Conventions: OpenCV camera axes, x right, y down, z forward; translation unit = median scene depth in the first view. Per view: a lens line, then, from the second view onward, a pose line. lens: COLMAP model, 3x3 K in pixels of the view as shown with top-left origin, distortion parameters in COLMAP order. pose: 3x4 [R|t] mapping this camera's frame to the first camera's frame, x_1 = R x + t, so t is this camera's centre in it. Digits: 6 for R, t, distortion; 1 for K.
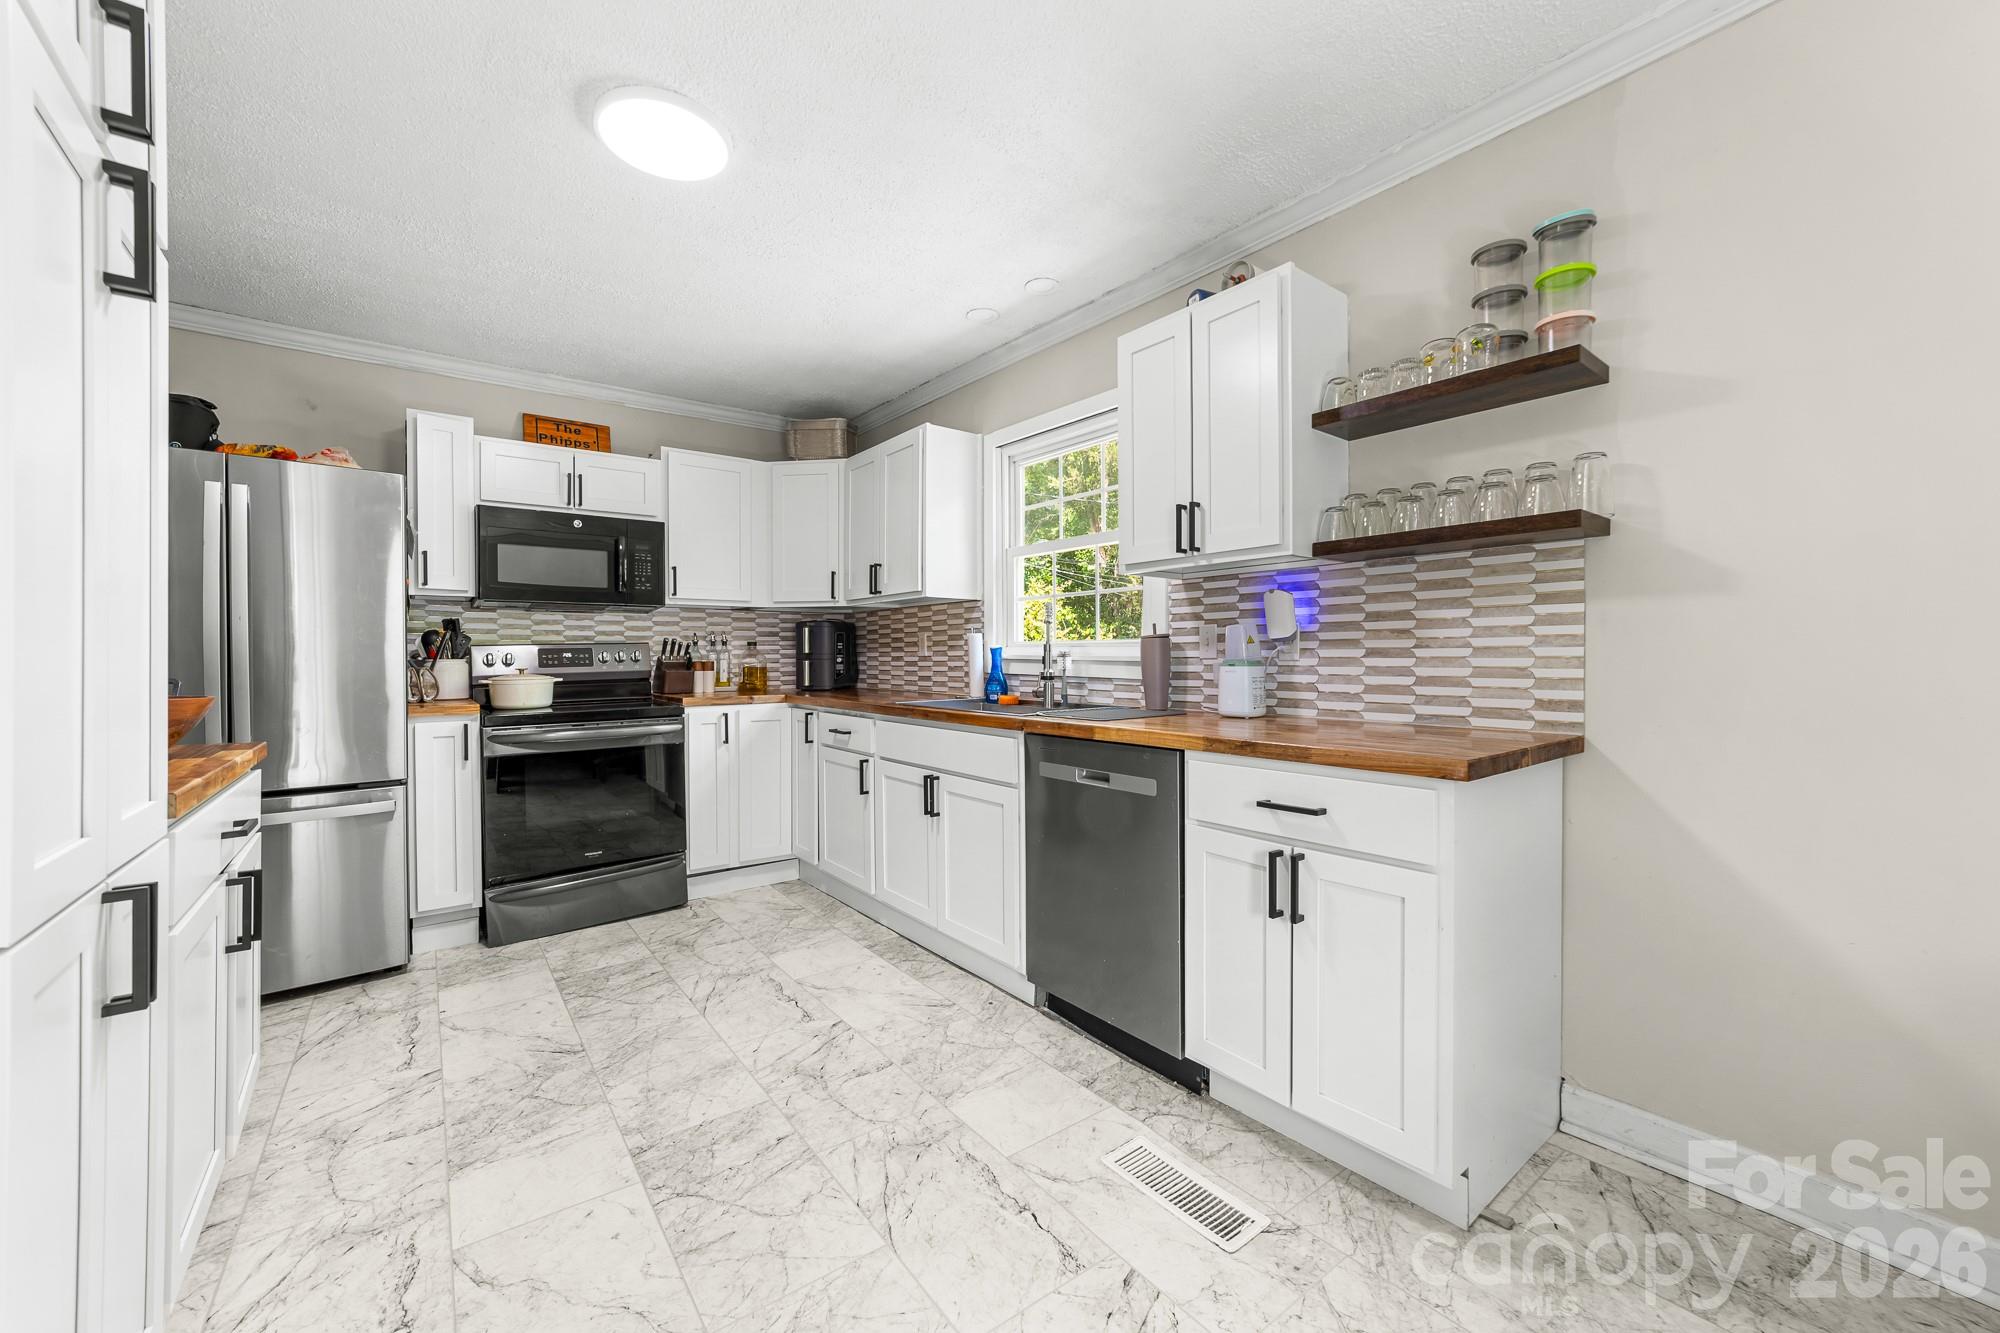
lens RADIAL K [[760.0, 0, 998.5], [0, 760.0, 660.5], [0, 0, 1]] dist [-0.012841, 0.006726]
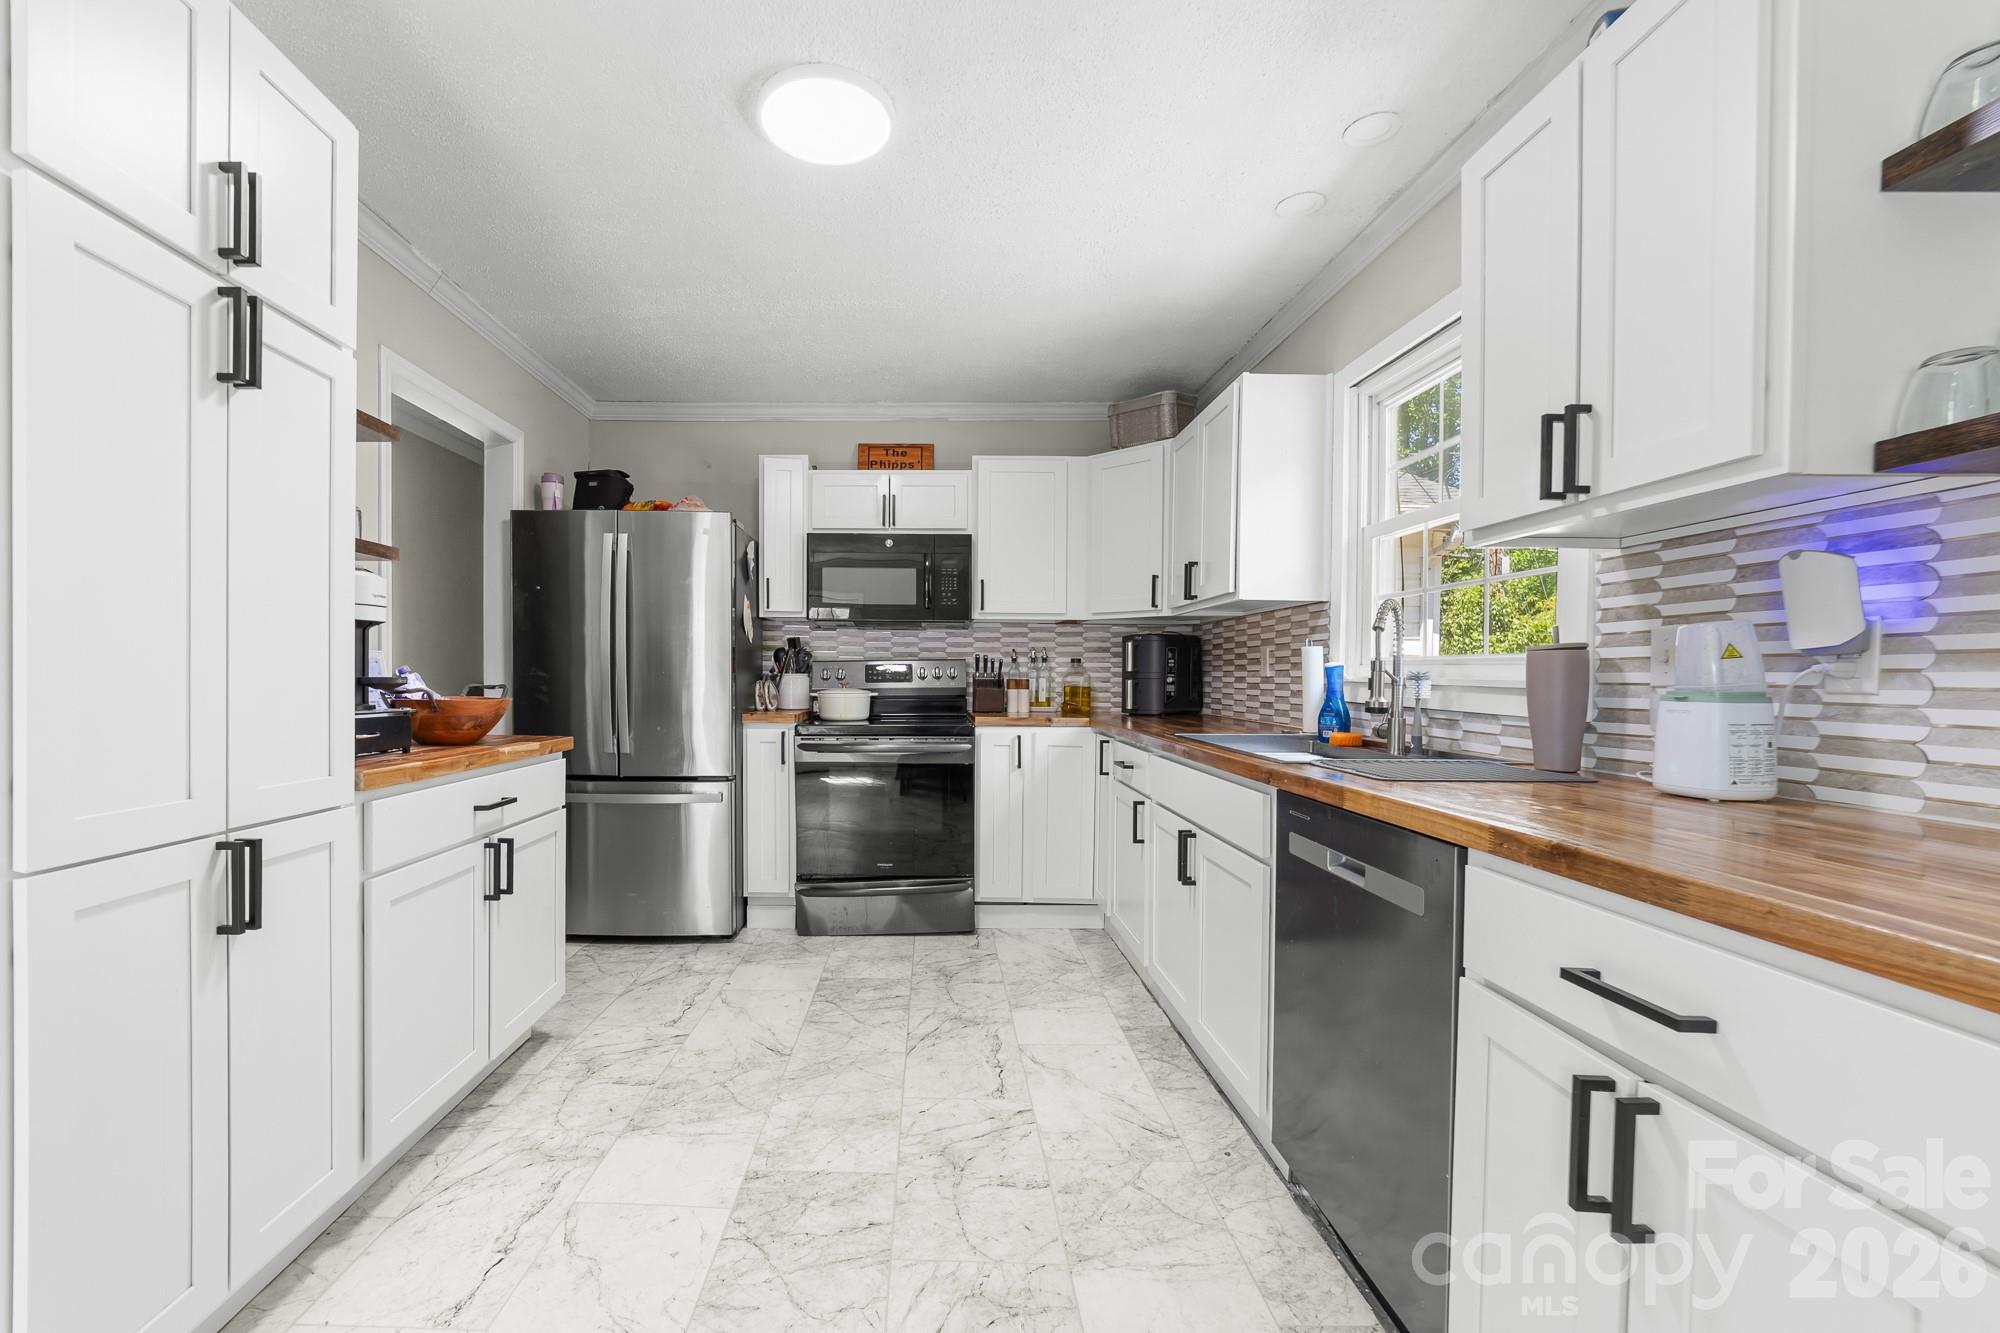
lens RADIAL K [[812.4, 0, 925.4], [0, 812.4, 694.9], [0, 0, 1]] dist [-0.015411, 0.007808]
pose [[0.791630, 0.026757, -0.610415, 0.193553], [-0.015698, 0.999602, 0.023458, -0.001659], [0.610800, -0.008988, 0.791734, 0.185977]]
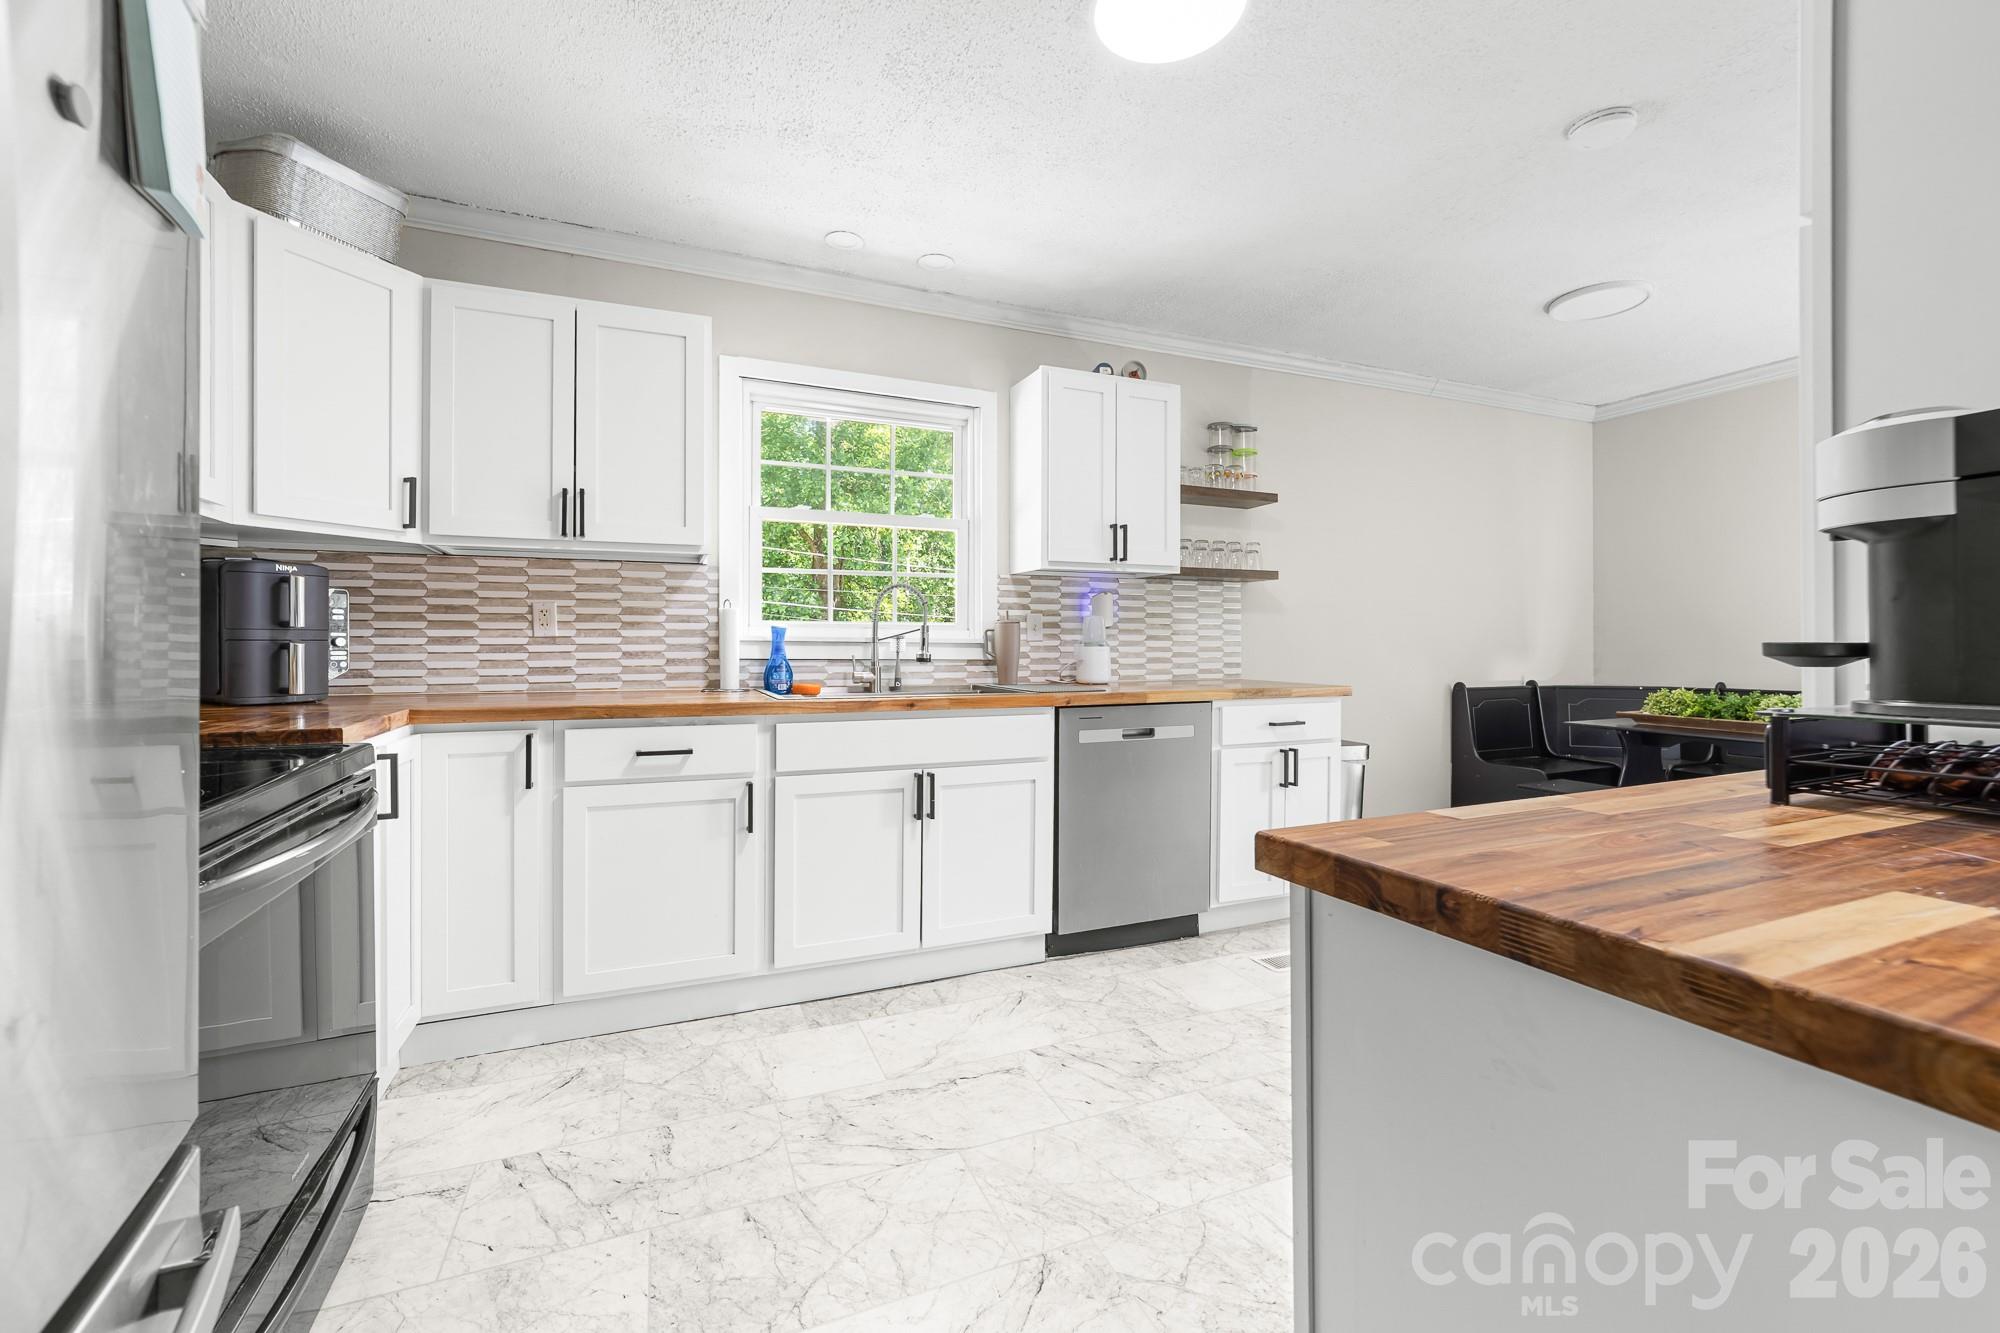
lens RADIAL K [[765.3, 0, 1003.4], [0, 765.3, 645.0], [0, 0, 1]] dist [-0.002453, -0.000019]
pose [[0.294626, 0.003030, 0.955608, -0.880162], [0.003305, 0.999986, -0.004190, 0.008122], [-0.955607, 0.004393, 0.294612, 0.634732]]
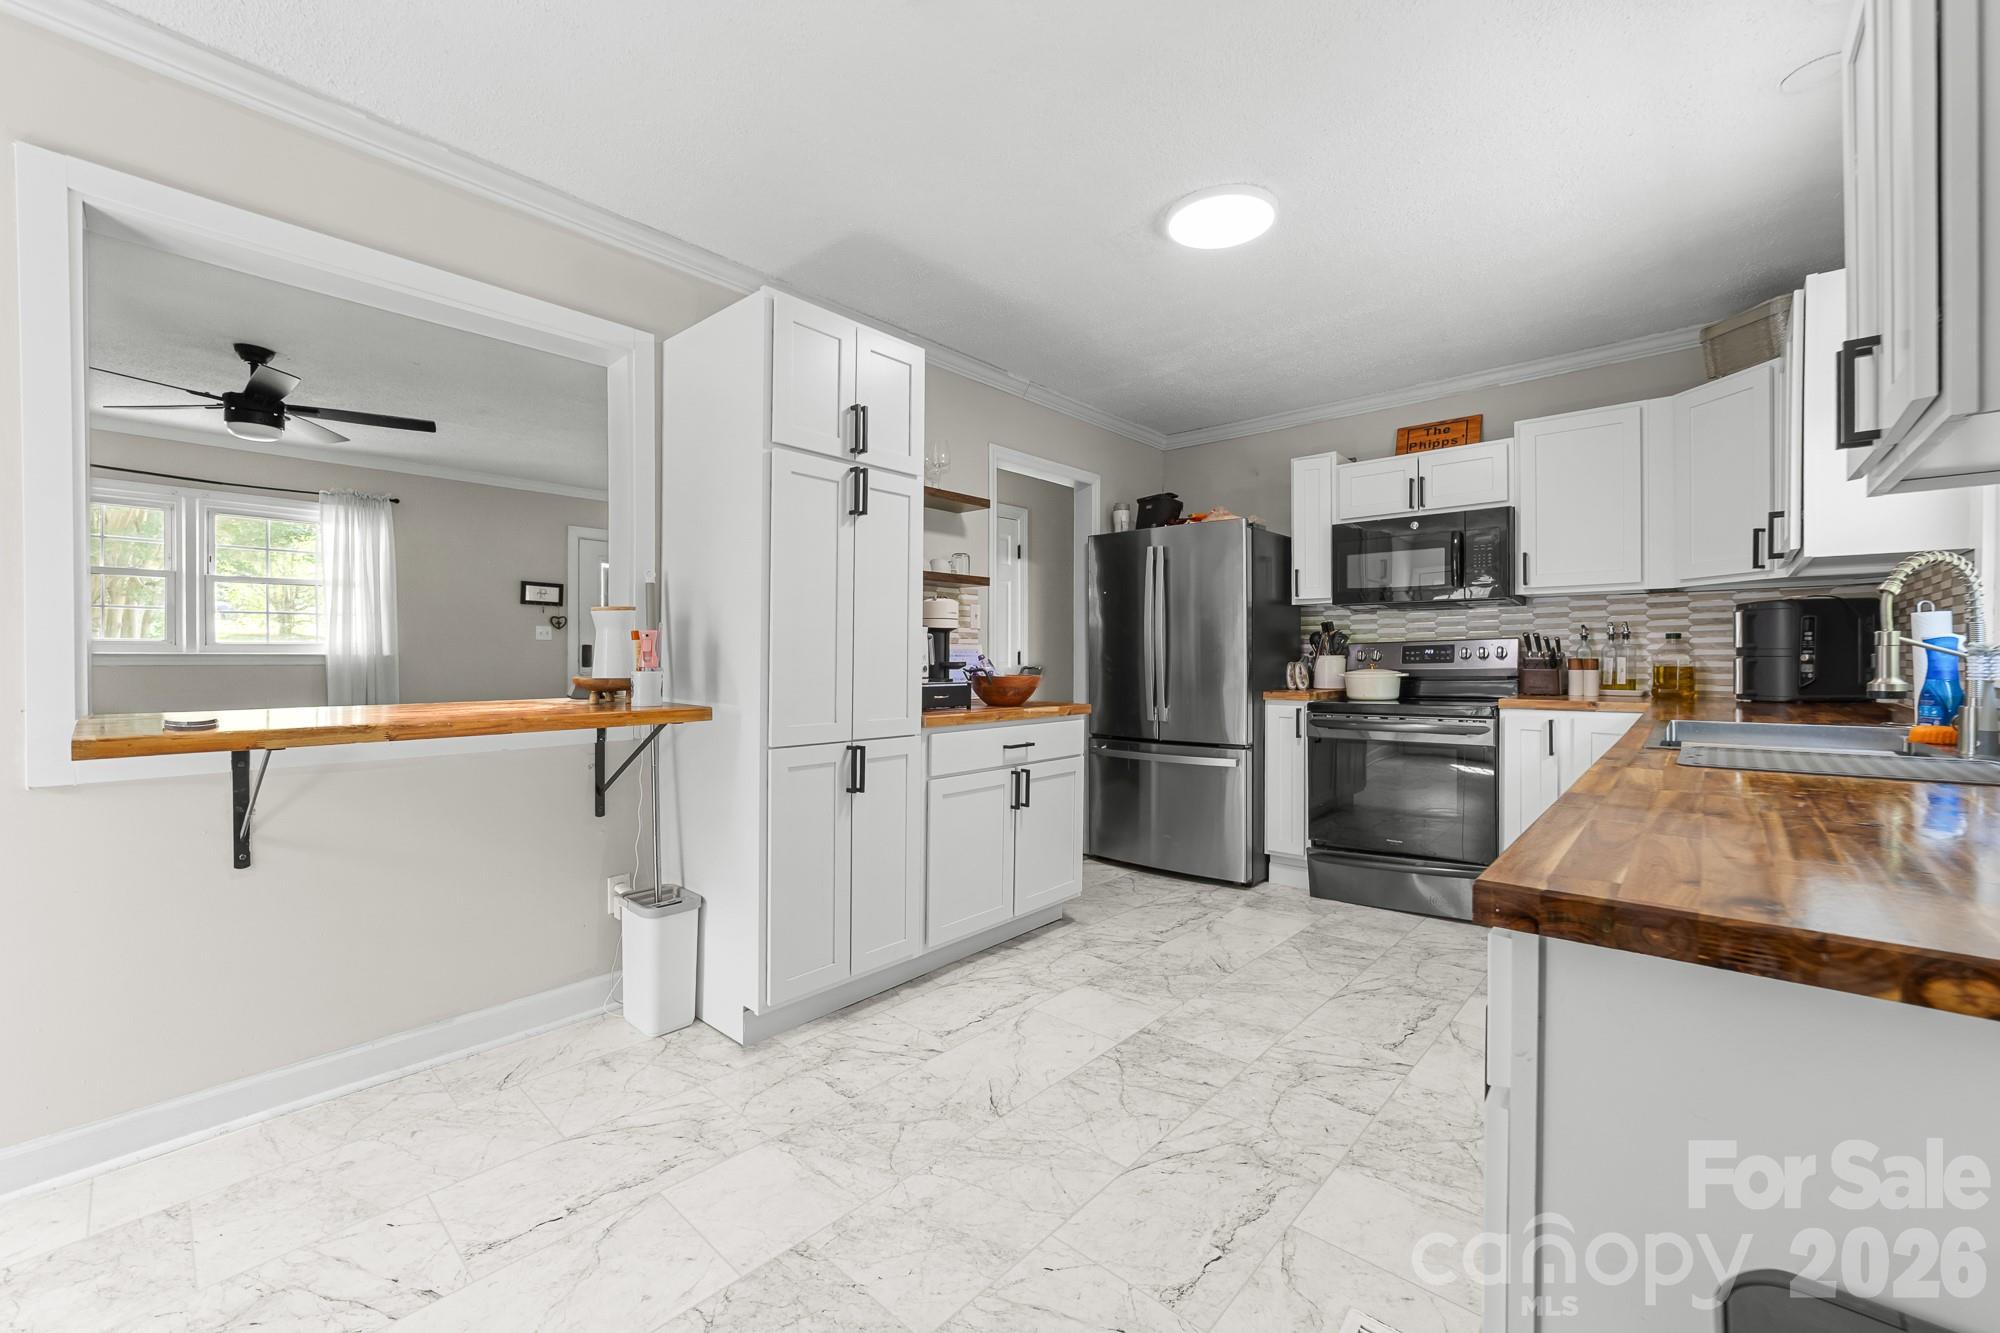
lens RADIAL K [[822.9, 0, 1034.8], [0, 822.9, 657.9], [0, 0, 1]] dist [-0.001032, 0.000089]
pose [[0.219446, 0.006704, -0.975602, 0.522086], [-0.001942, 0.999977, 0.006435, -0.006183], [0.975623, 0.000483, 0.219454, 0.295762]]
